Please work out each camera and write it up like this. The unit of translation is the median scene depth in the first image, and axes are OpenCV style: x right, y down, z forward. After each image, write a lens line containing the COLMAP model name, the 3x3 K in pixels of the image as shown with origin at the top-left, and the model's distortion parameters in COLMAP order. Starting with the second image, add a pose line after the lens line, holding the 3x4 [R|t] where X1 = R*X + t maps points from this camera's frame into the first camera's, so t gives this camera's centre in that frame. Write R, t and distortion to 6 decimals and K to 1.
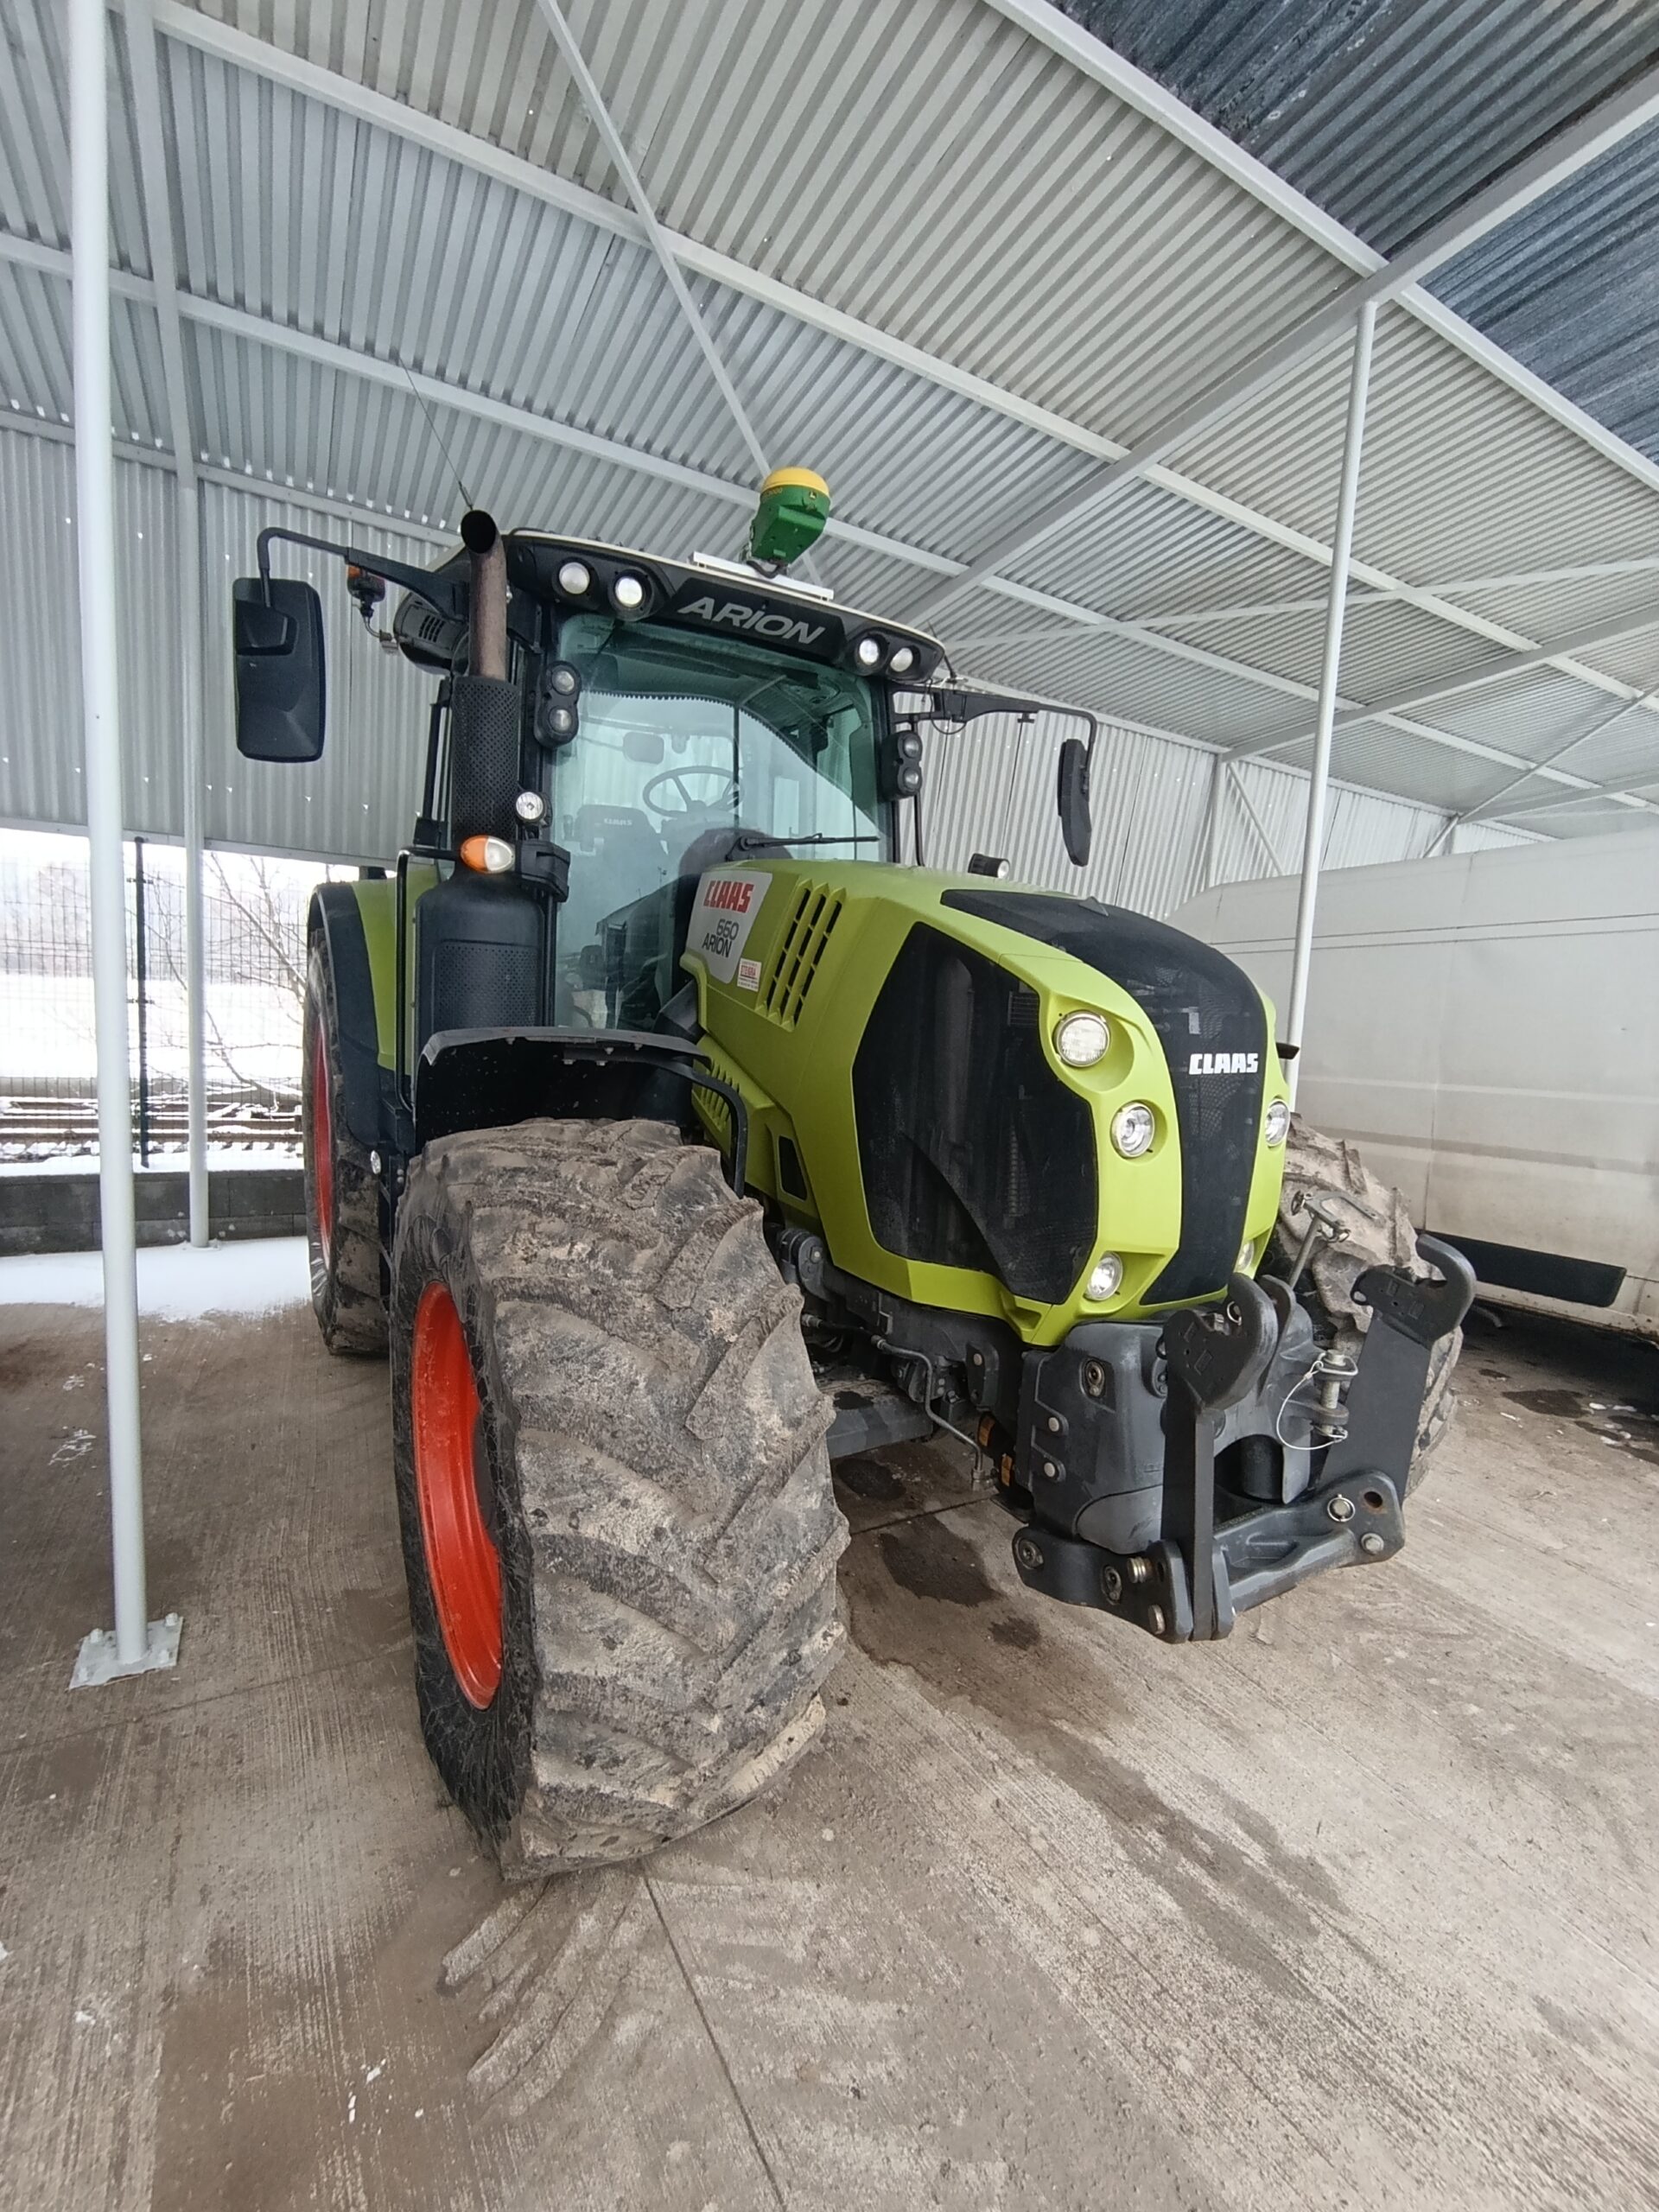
lens RADIAL K [[1000.4, 0, 836.5], [0, 1000.4, 1136.6], [0, 0, 1]] dist [0.008158, 0.000834]
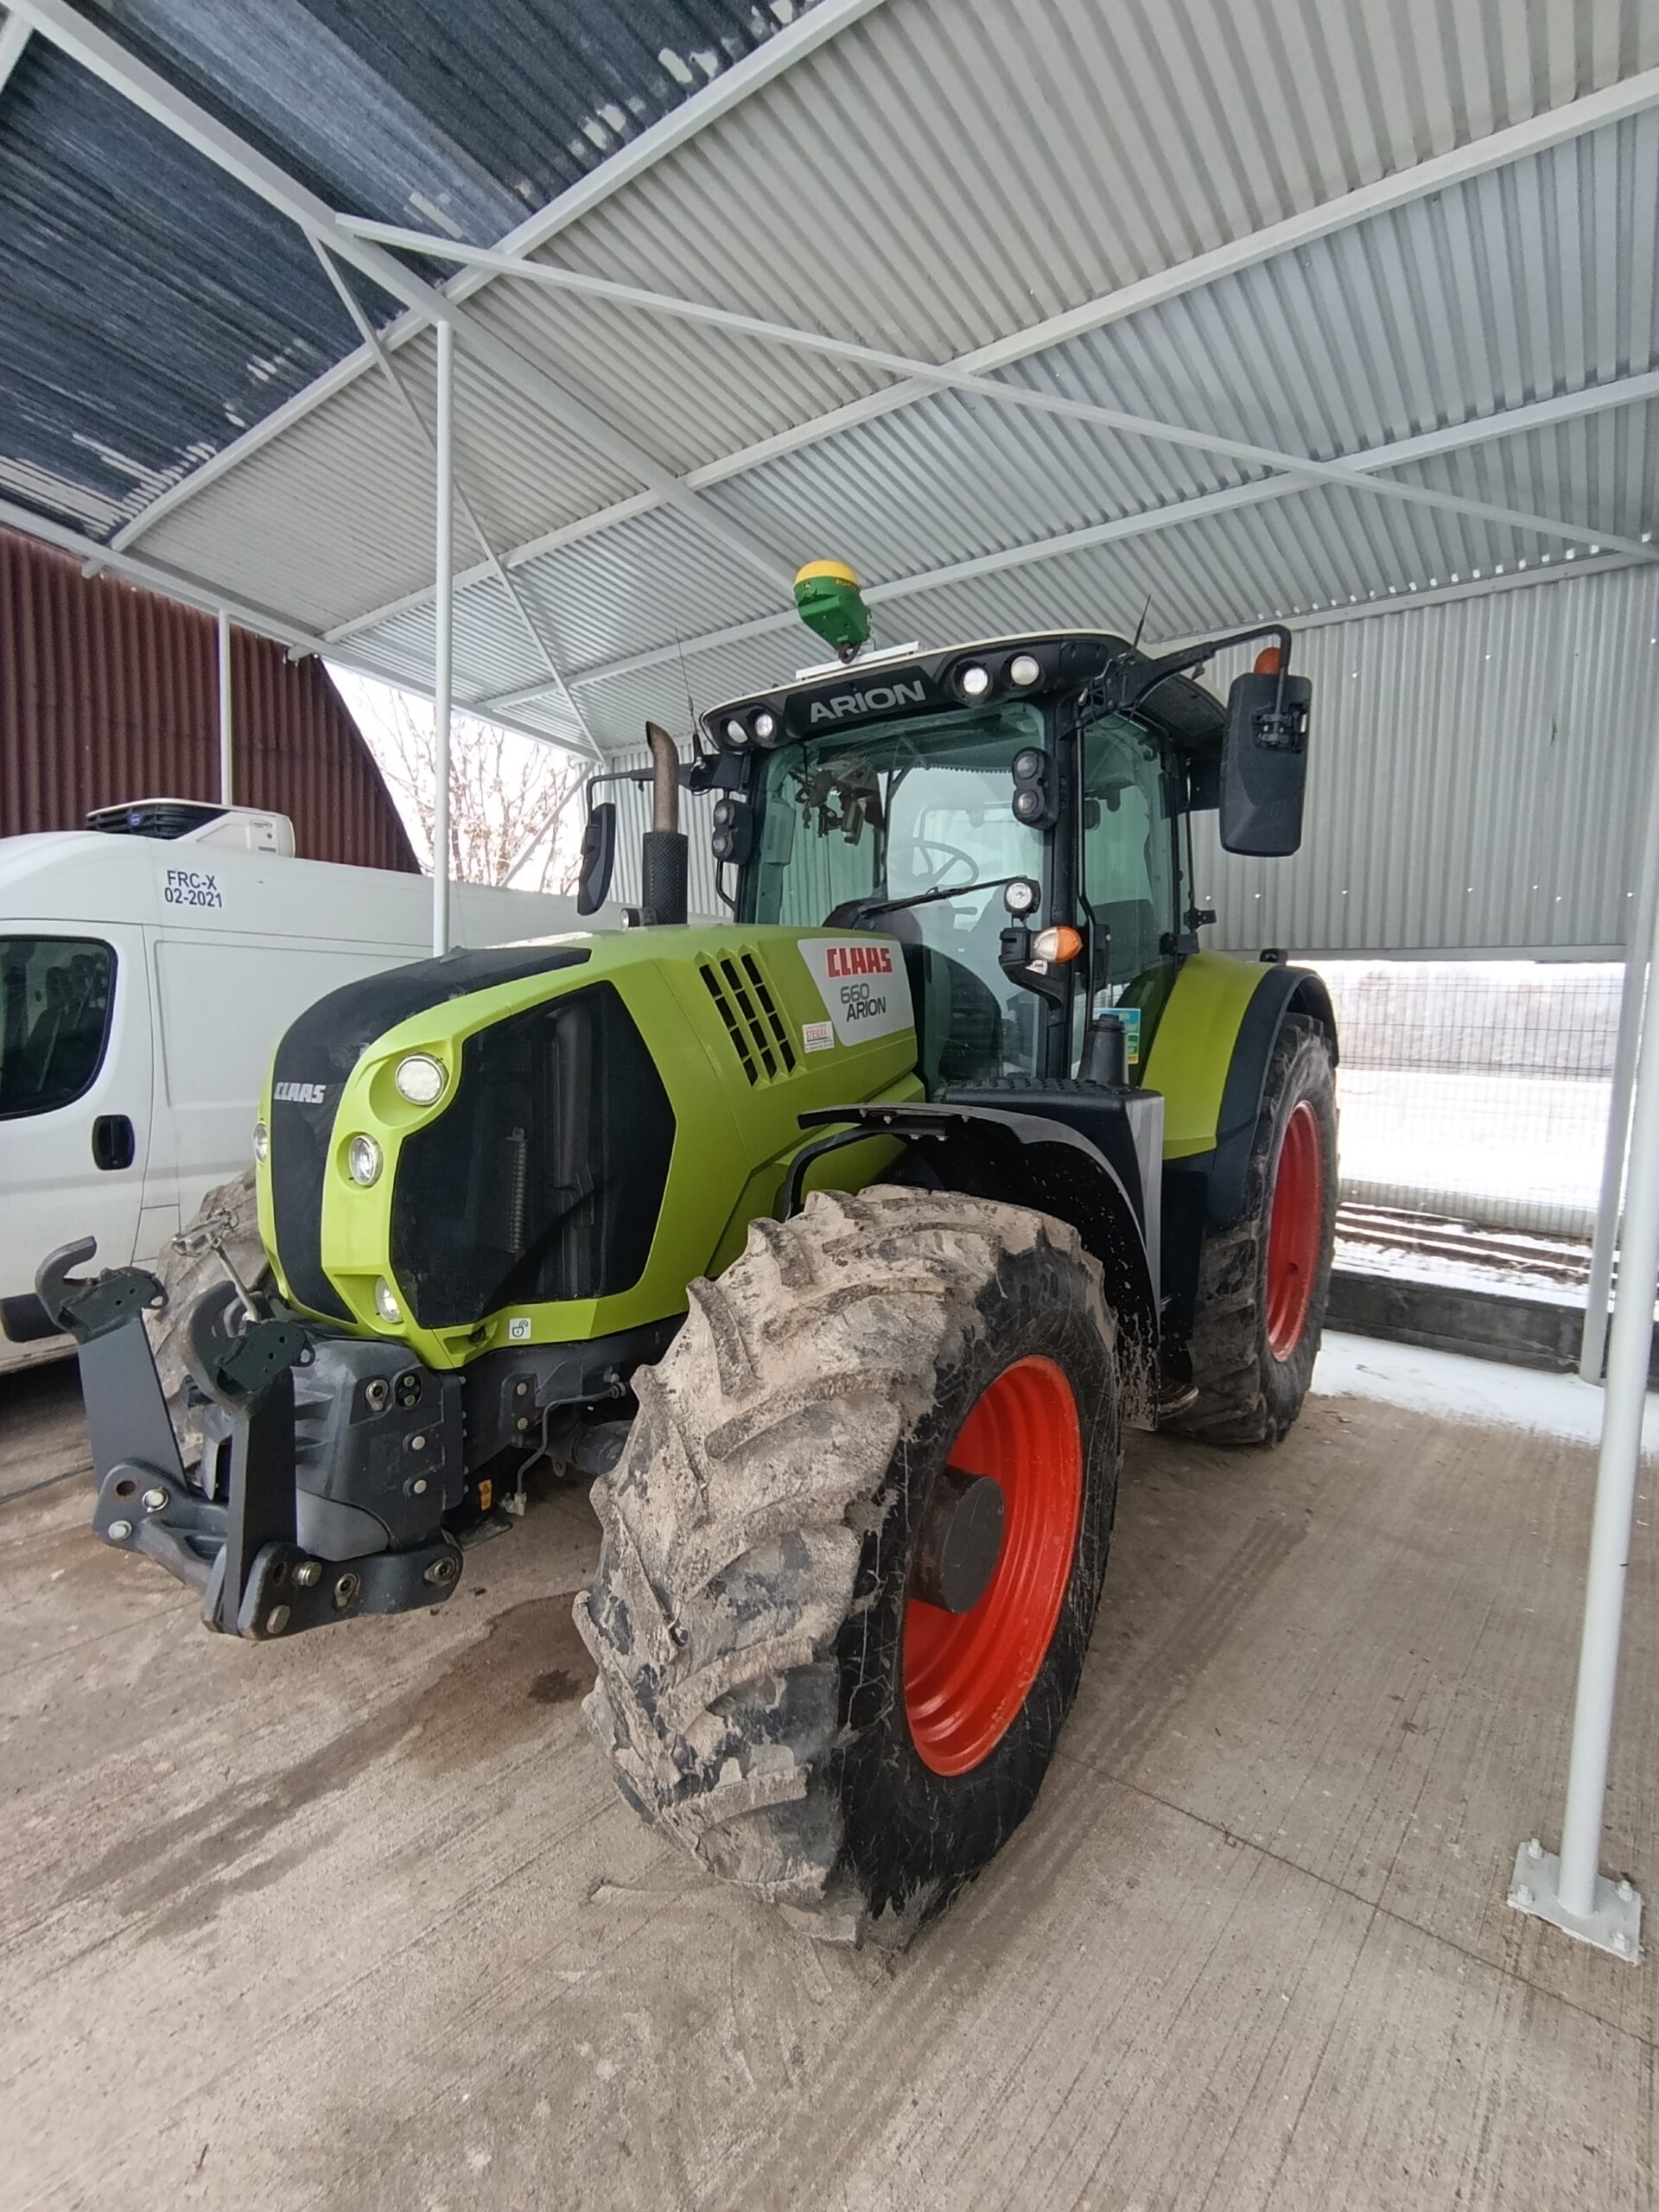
lens RADIAL K [[1023.8, 0, 829.6], [0, 1023.8, 1113.9], [0, 0, 1]] dist [0.010184, 0.005328]
pose [[0.360003, 0.045030, -0.931864, 0.966016], [-0.147327, 0.989046, -0.009123, -0.073100], [0.921245, 0.140573, 0.362694, 0.659453]]
